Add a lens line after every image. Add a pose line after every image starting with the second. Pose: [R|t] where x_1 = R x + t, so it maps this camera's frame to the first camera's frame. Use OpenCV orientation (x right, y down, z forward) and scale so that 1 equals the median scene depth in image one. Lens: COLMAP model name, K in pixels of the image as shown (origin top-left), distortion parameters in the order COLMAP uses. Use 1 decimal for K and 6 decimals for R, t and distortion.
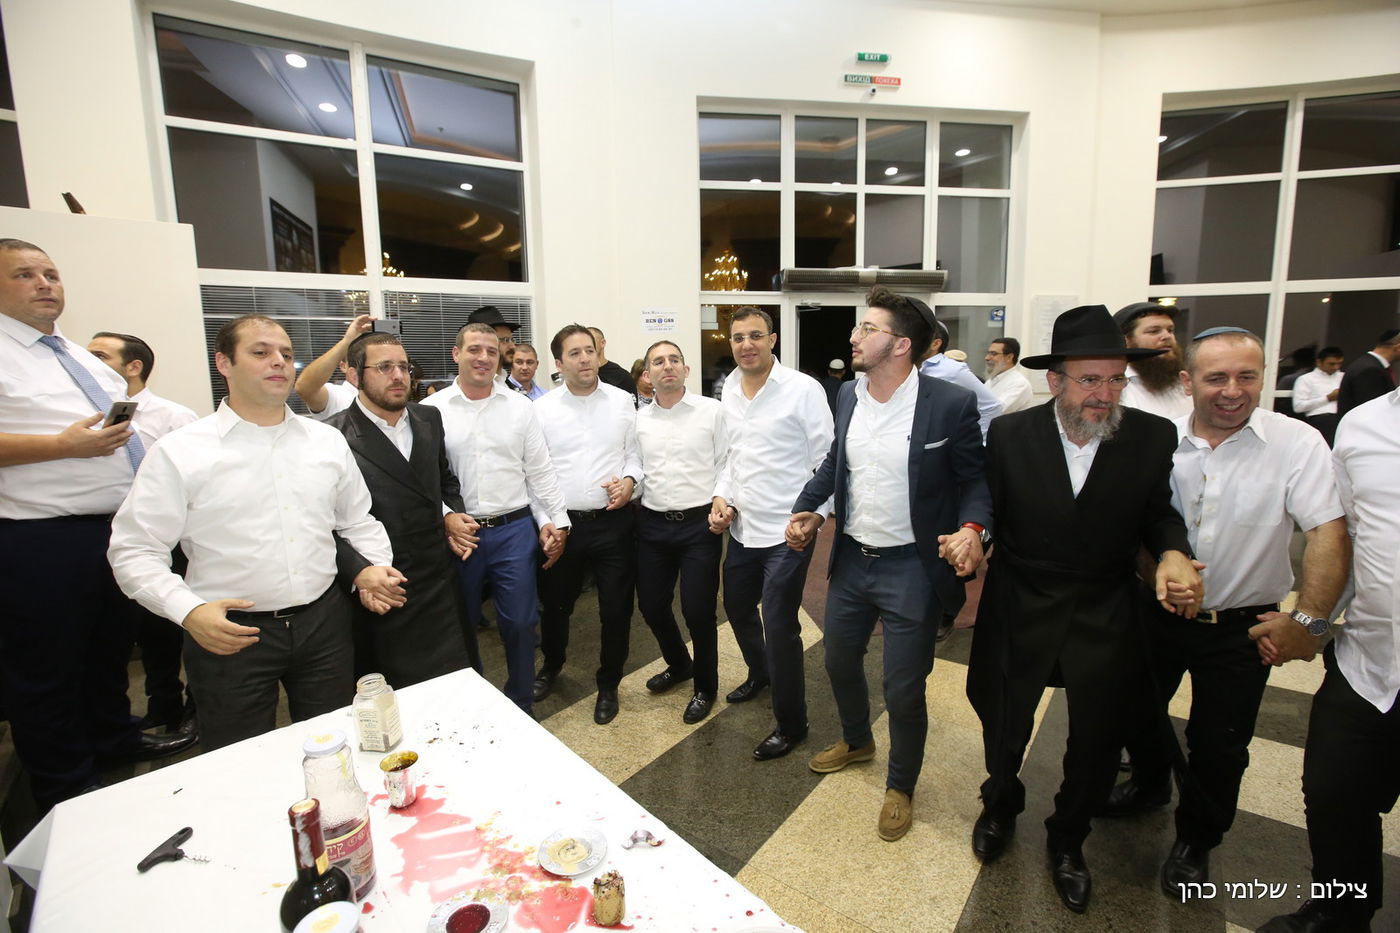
lens RADIAL K [[633.9, 0, 698.1], [0, 633.9, 471.3], [0, 0, 1]] dist [-0.041537, 0.011790]
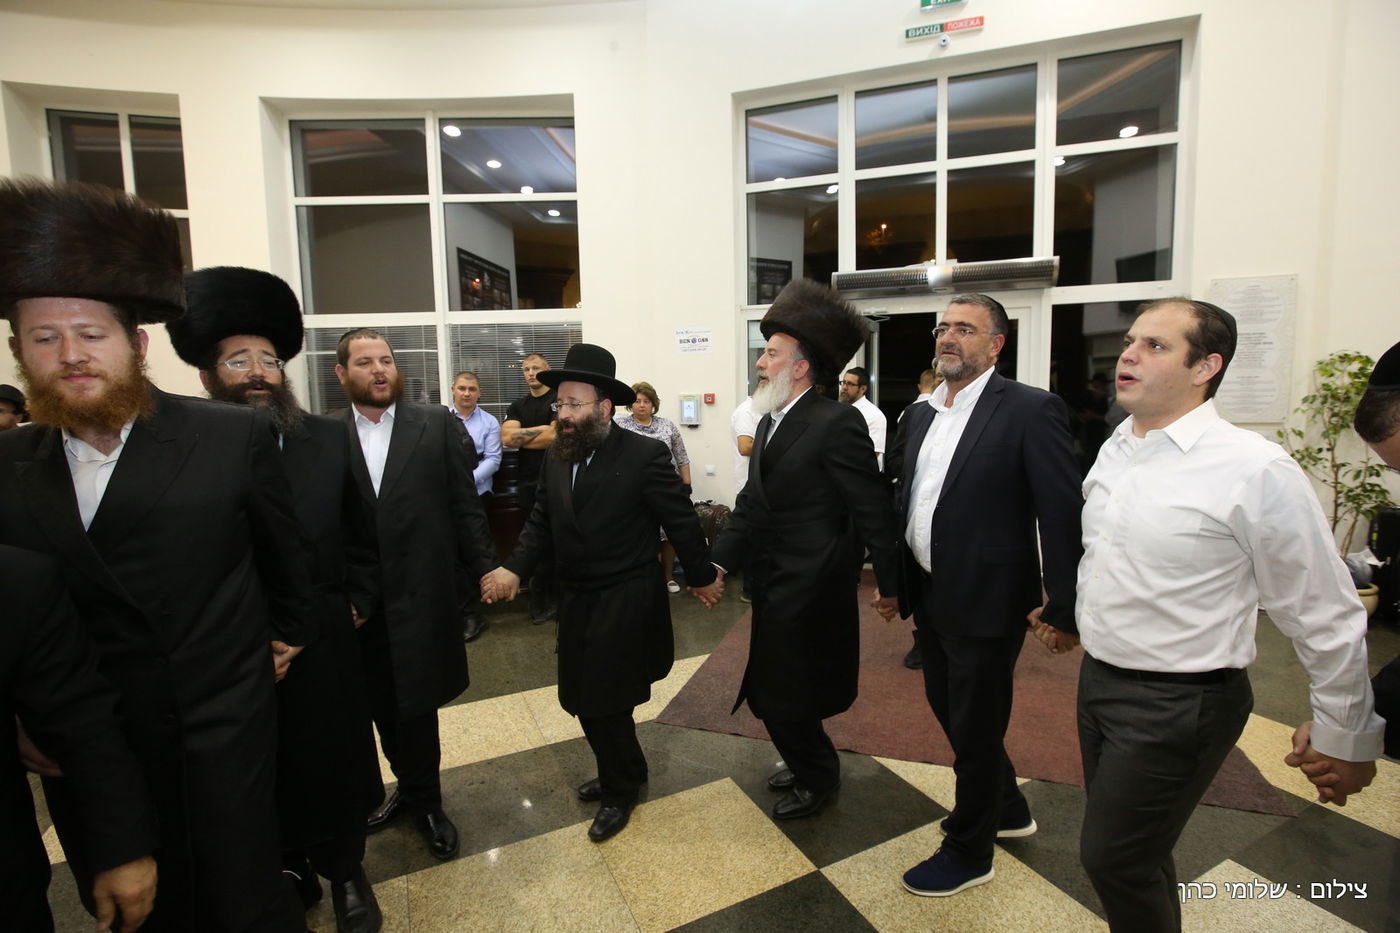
lens RADIAL K [[652.1, 0, 700.4], [0, 652.1, 468.8], [0, 0, 1]] dist [-0.043942, 0.014884]
pose [[0.895365, 0.045312, -0.443022, 0.367974], [-0.063043, 0.997688, -0.025370, -0.027390], [0.440848, 0.050645, 0.896152, 0.157709]]
